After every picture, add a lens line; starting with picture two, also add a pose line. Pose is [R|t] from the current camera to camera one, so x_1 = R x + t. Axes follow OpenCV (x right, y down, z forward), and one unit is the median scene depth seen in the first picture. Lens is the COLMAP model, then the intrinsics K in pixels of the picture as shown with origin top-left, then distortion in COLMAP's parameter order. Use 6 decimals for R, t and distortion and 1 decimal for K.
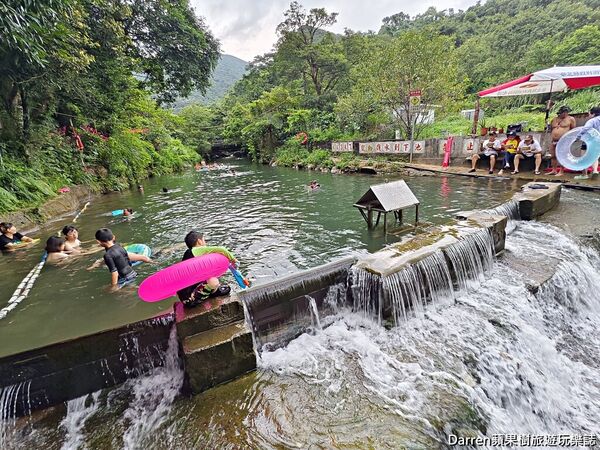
lens RADIAL K [[283.2, 0, 301.2], [0, 283.2, 229.2], [0, 0, 1]] dist [0.000105, -0.000914]
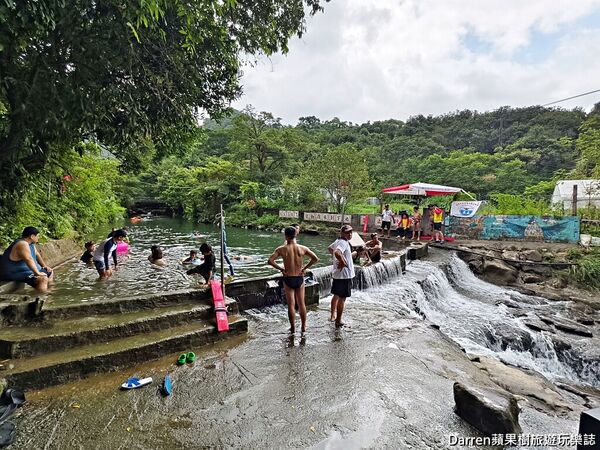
lens RADIAL K [[283.2, 0, 301.2], [0, 283.2, 229.2], [0, 0, 1]] dist [0.000105, -0.000914]
pose [[0.952872, 0.080570, 0.292477, -0.230583], [-0.009749, 0.971723, -0.235923, 0.107564], [-0.303215, 0.221953, 0.926713, -0.267307]]
